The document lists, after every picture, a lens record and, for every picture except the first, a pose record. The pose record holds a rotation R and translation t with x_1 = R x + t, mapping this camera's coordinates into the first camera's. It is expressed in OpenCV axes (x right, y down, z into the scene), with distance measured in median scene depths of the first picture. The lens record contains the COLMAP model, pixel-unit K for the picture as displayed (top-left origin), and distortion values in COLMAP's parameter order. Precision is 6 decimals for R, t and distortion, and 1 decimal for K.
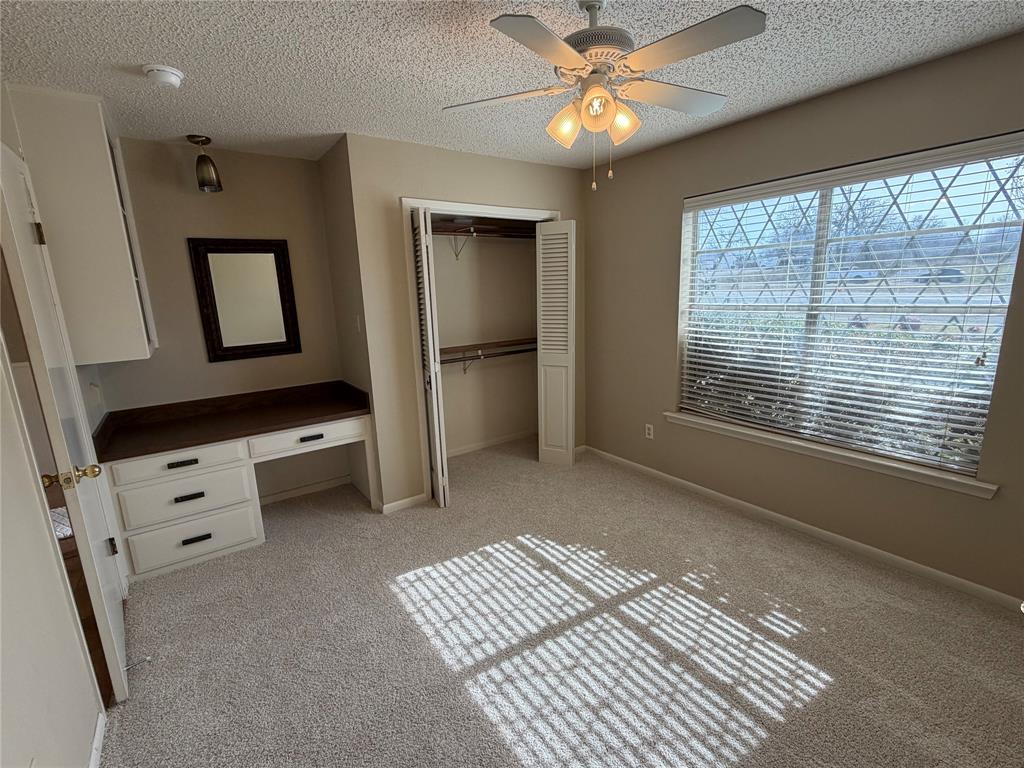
lens RADIAL K [[463.2, 0, 513.4], [0, 463.2, 383.7], [0, 0, 1]] dist [-0.000523, -0.001053]
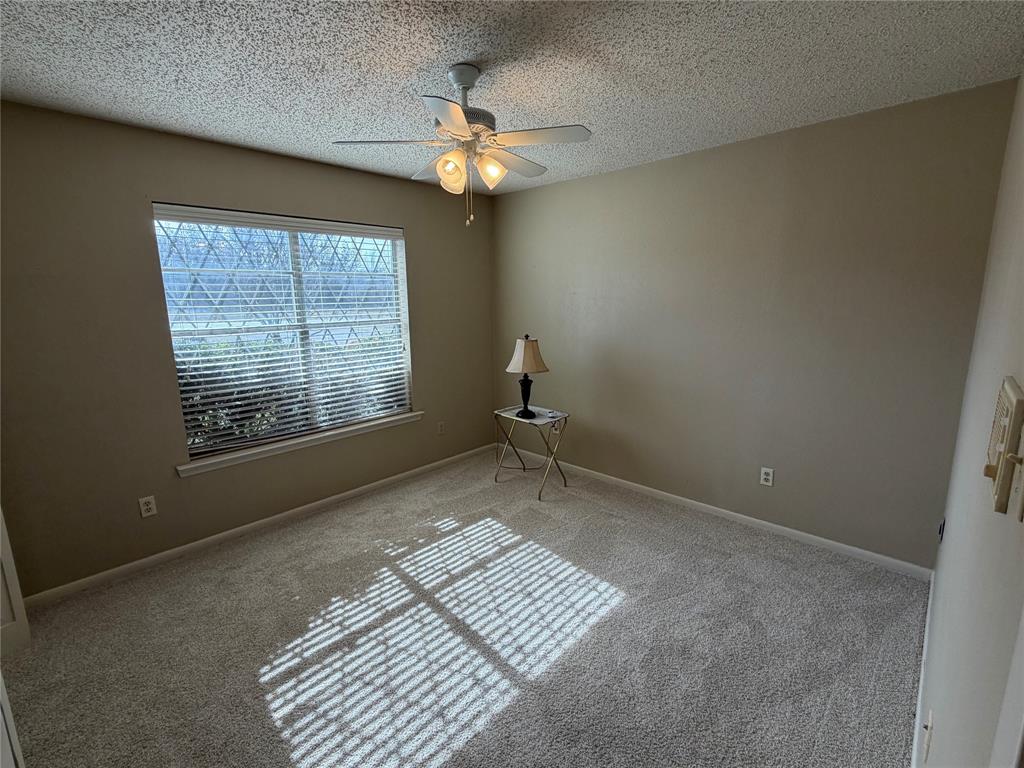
lens RADIAL K [[463.2, 0, 513.4], [0, 463.2, 383.7], [0, 0, 1]] dist [-0.000523, -0.001053]
pose [[-0.190712, -0.144860, 0.970899, -0.812902], [0.219132, 0.957812, 0.185951, -0.149631], [-0.956875, 0.248218, -0.150923, 0.836277]]
